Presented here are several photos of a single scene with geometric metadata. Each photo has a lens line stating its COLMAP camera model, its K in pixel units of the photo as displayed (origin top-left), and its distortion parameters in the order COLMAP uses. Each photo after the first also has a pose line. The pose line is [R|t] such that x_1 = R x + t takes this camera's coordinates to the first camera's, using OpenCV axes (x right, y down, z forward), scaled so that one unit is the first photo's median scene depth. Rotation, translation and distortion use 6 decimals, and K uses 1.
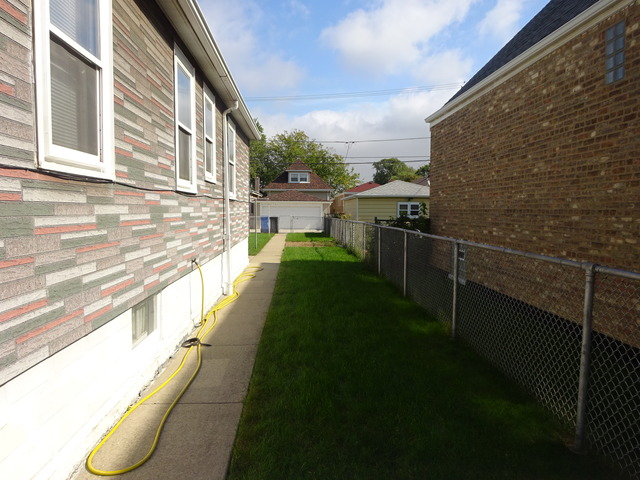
lens RADIAL K [[467.5, 0, 320.0], [0, 467.5, 240.0], [0, 0, 1]] dist [0.001416, 0.000403]
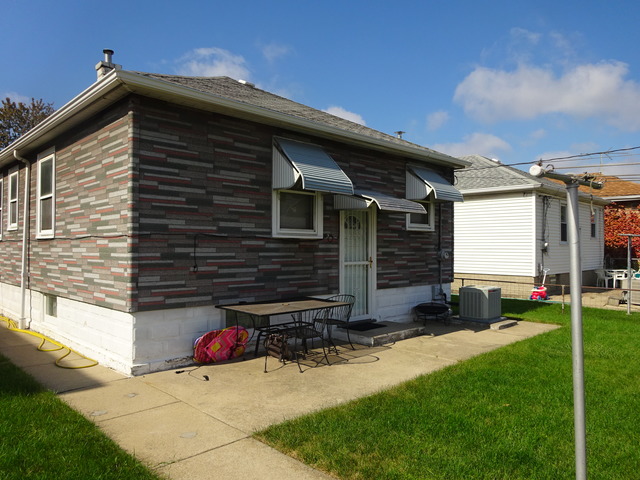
lens RADIAL K [[467.5, 0, 320.0], [0, 467.5, 240.0], [0, 0, 1]] dist [0.001416, 0.000403]
pose [[-0.739101, -0.017014, -0.673379, 0.011883], [-0.051656, 0.998169, 0.031477, -0.016245], [0.671611, 0.058049, -0.738627, 0.231224]]
